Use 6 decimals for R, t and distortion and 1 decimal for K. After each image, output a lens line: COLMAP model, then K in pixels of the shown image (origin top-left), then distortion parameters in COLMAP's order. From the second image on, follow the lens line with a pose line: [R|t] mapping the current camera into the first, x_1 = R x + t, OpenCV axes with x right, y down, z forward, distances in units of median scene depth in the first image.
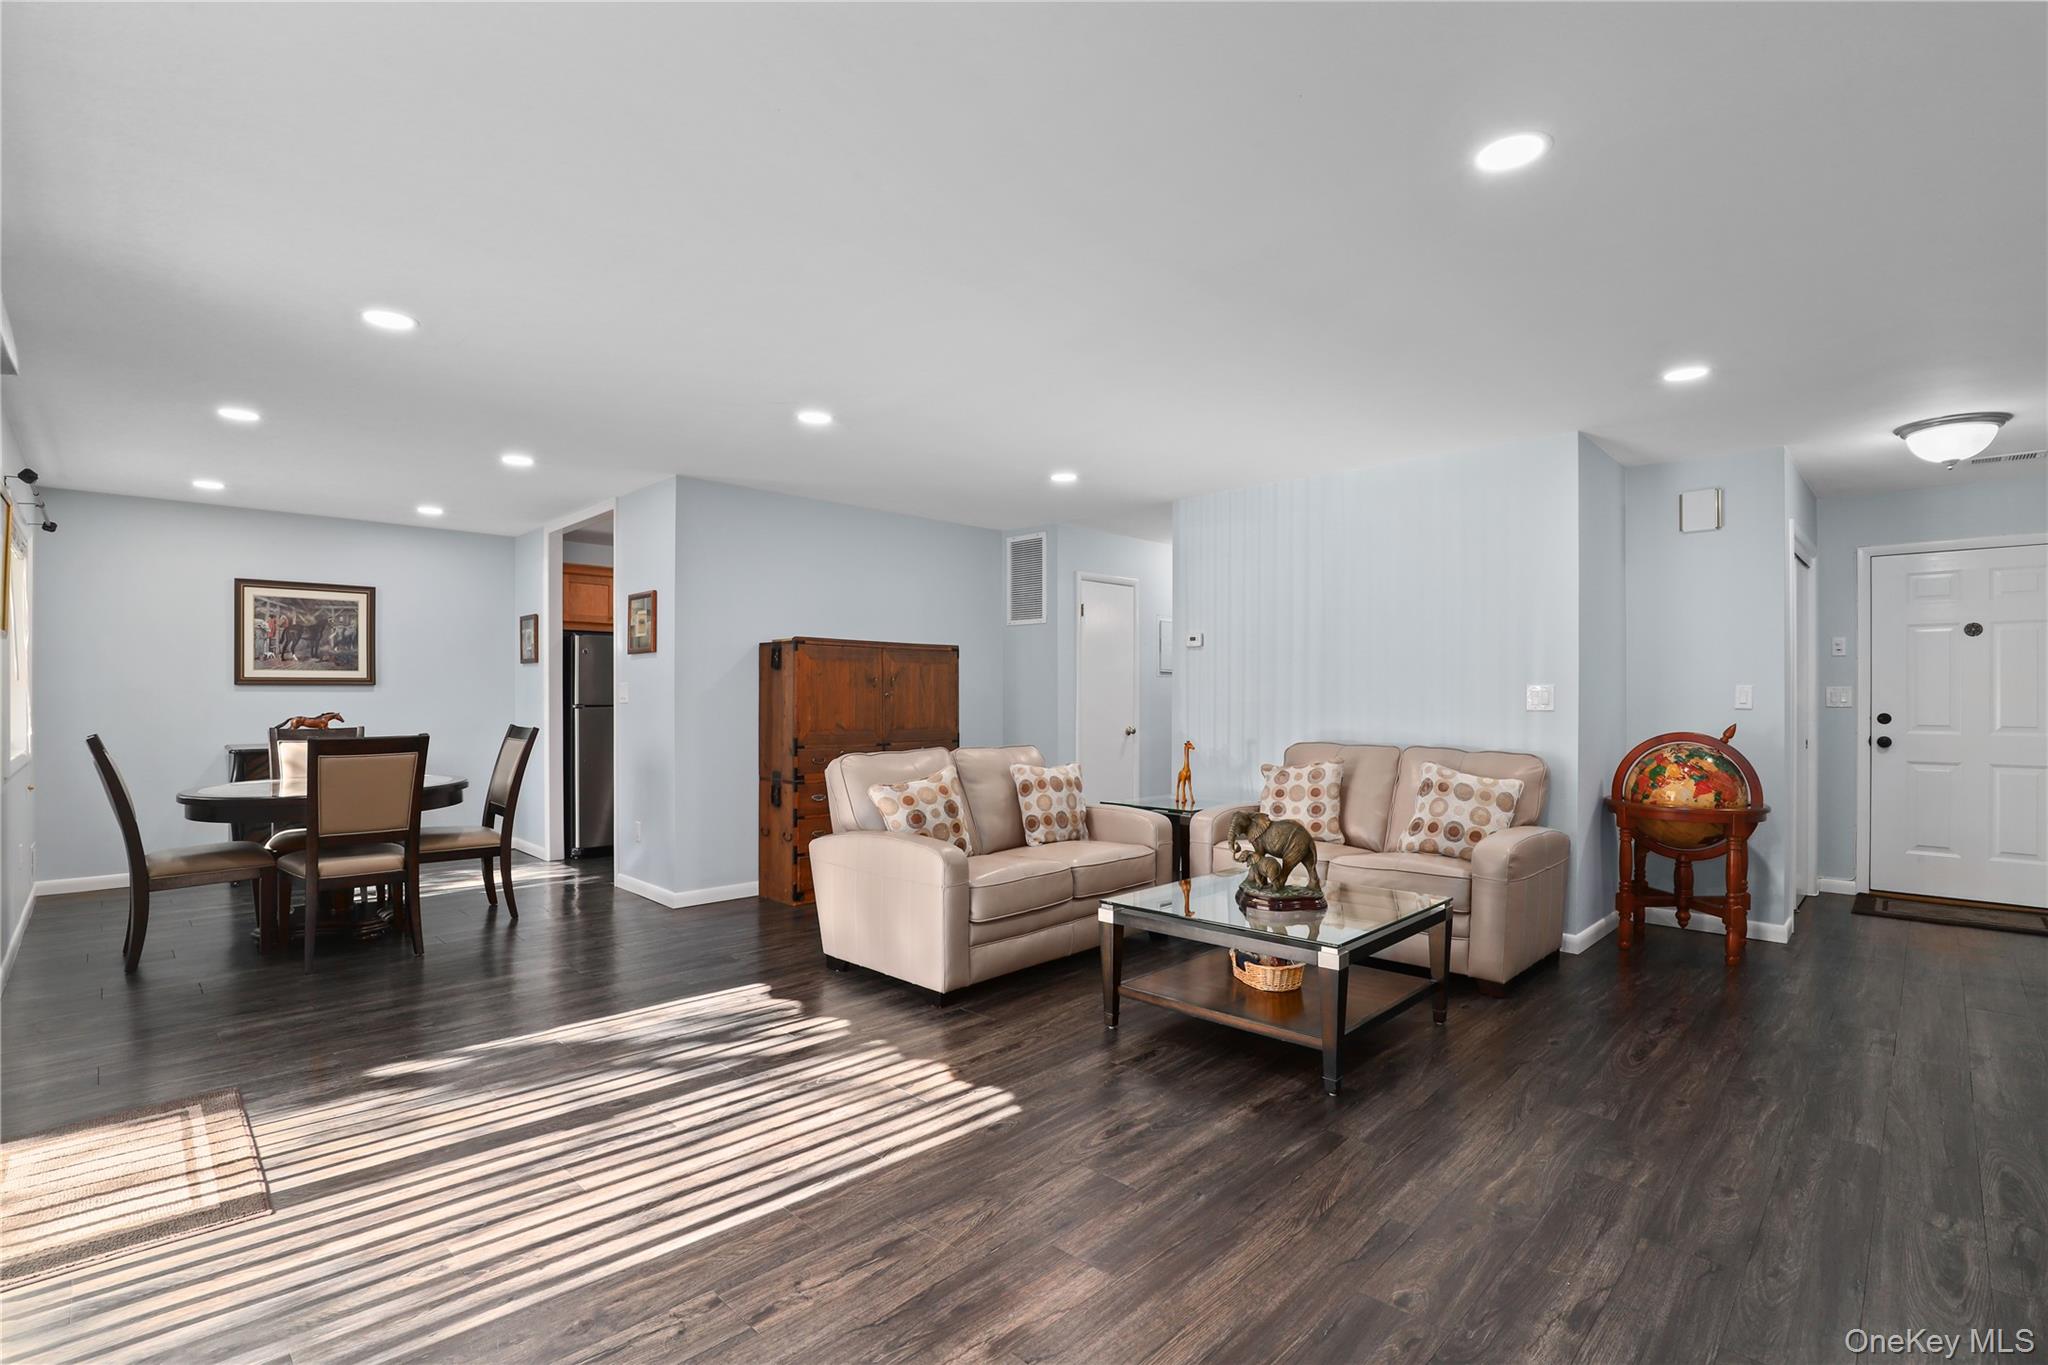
lens RADIAL K [[947.0, 0, 993.8], [0, 947.0, 689.9], [0, 0, 1]] dist [-0.018230, 0.000186]
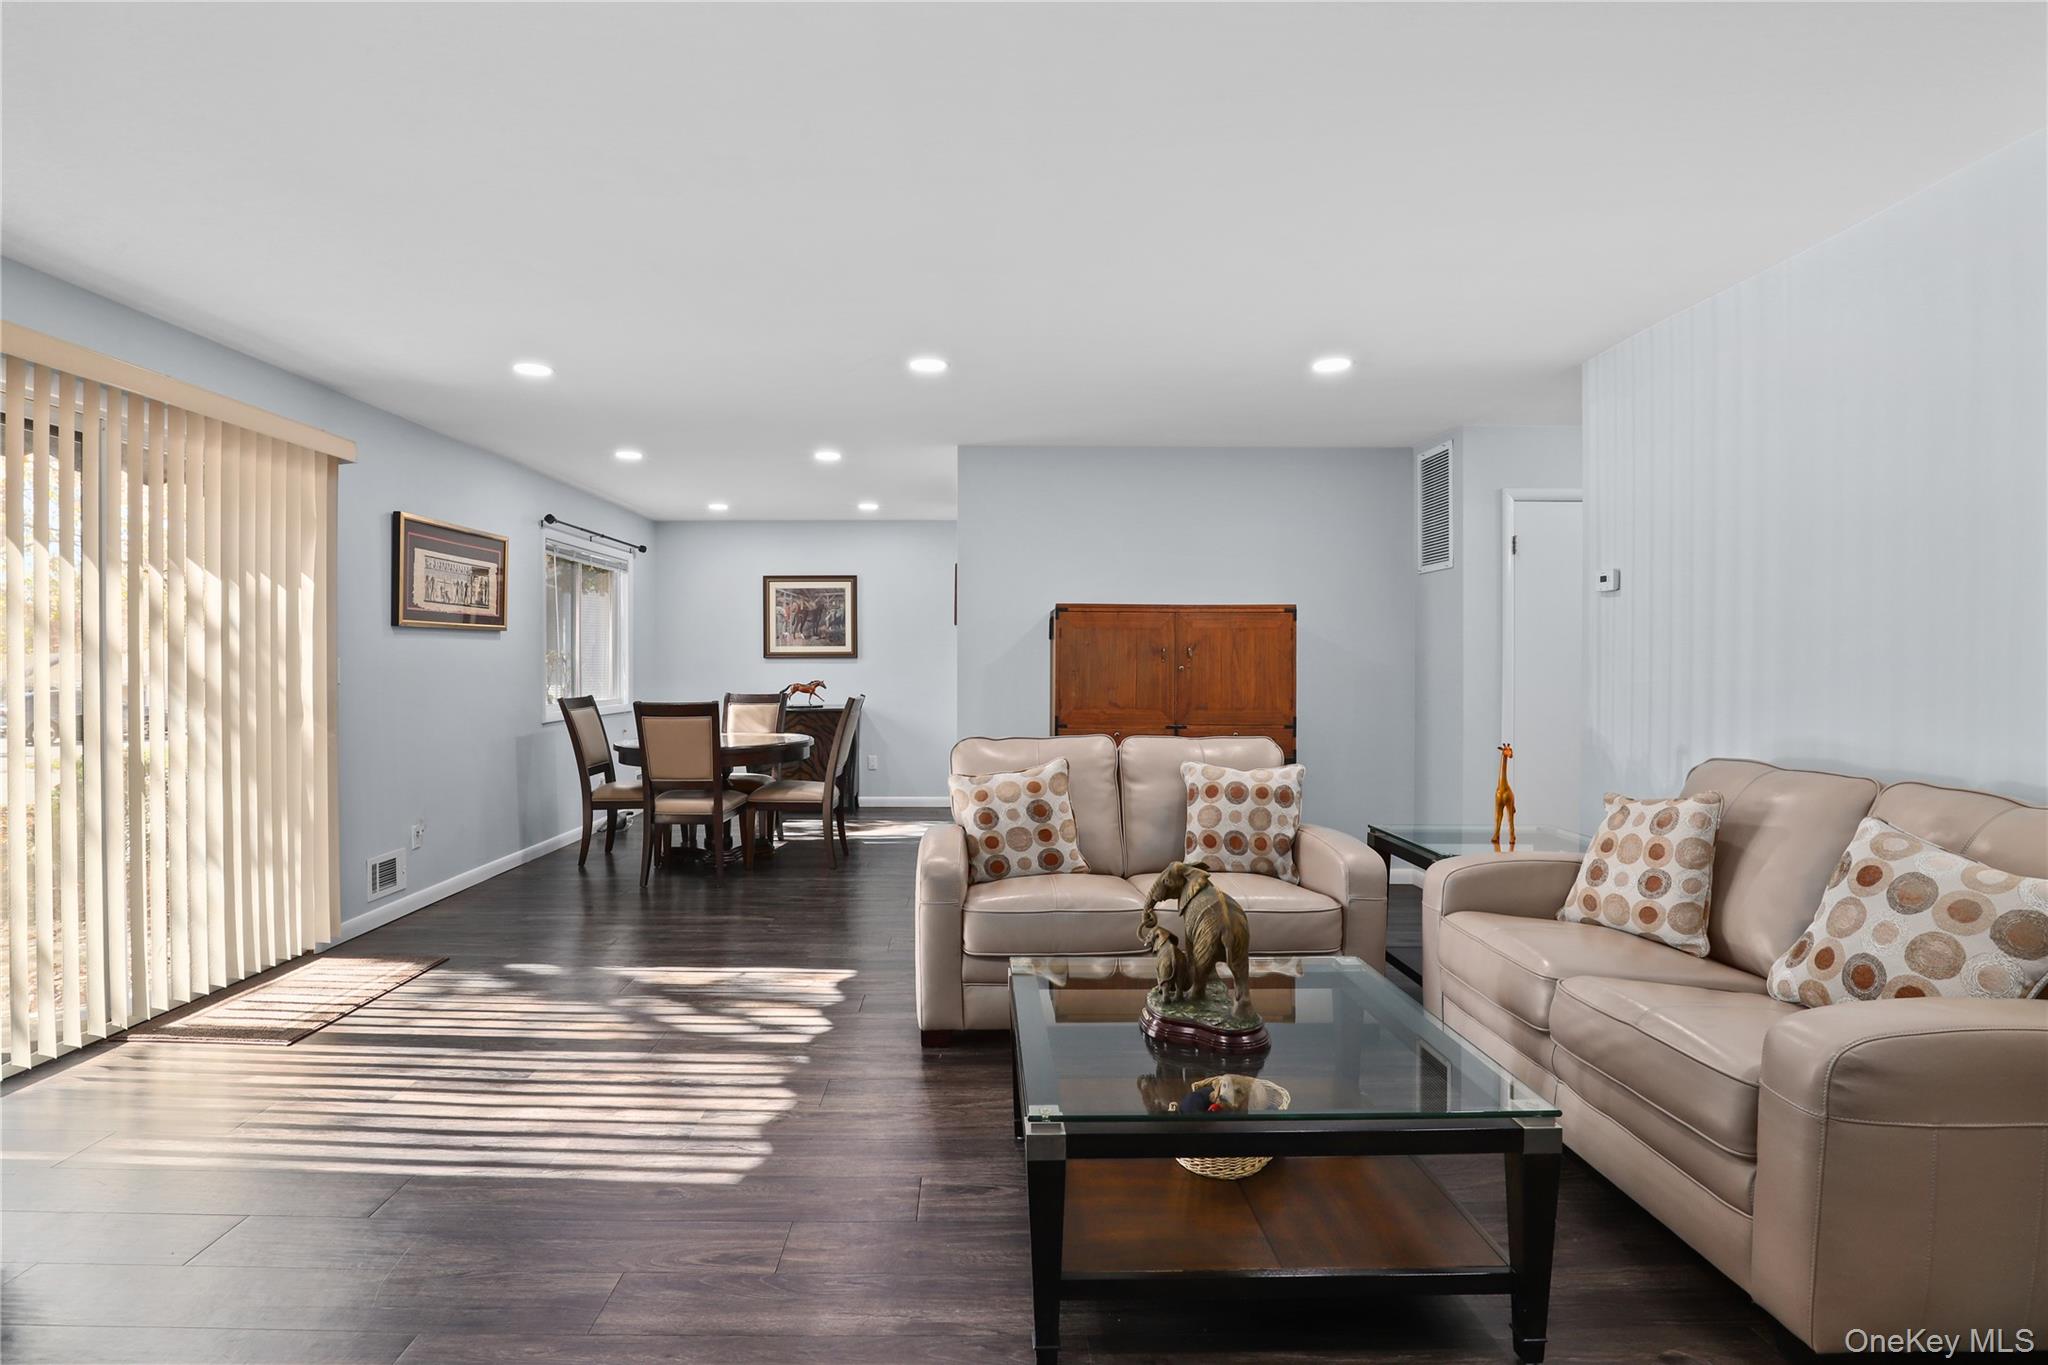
lens RADIAL K [[975.6, 0, 965.4], [0, 975.6, 670.1], [0, 0, 1]] dist [-0.018746, 0.001133]
pose [[0.710674, 0.004698, -0.703506, 0.357318], [0.005143, 0.999916, 0.011873, -0.004168], [0.703503, -0.012056, 0.710590, 0.257461]]
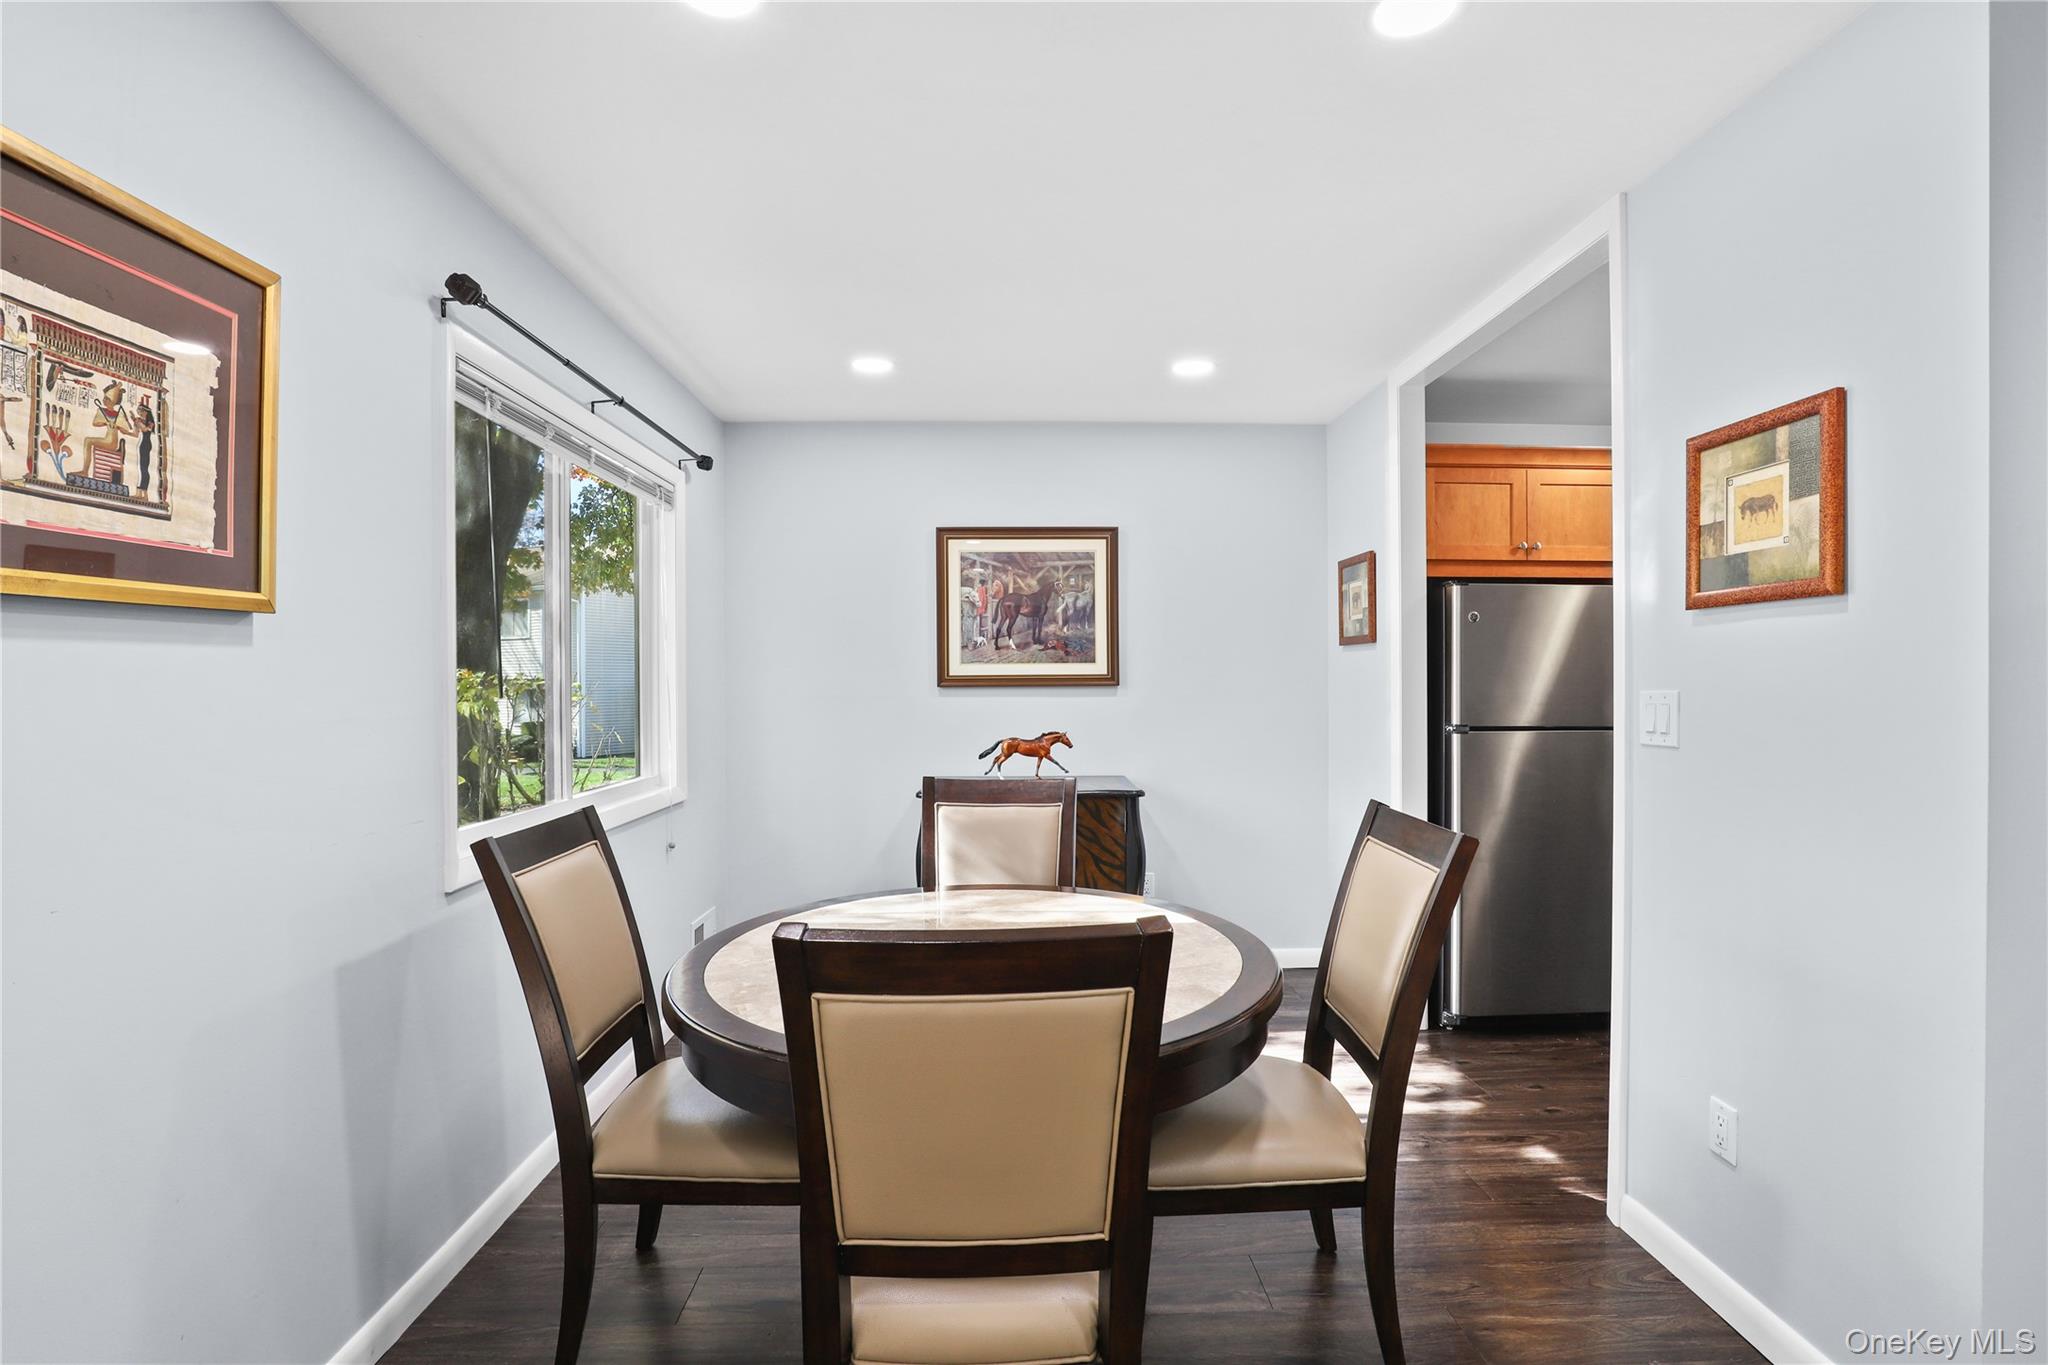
lens RADIAL K [[943.5, 0, 1018.8], [0, 943.5, 689.4], [0, 0, 1]] dist [-0.017496, 0.000854]
pose [[0.741783, 0.006445, -0.670609, -0.338986], [0.006864, 0.999828, 0.017202, -0.016039], [0.670605, -0.017363, 0.741612, 0.578009]]
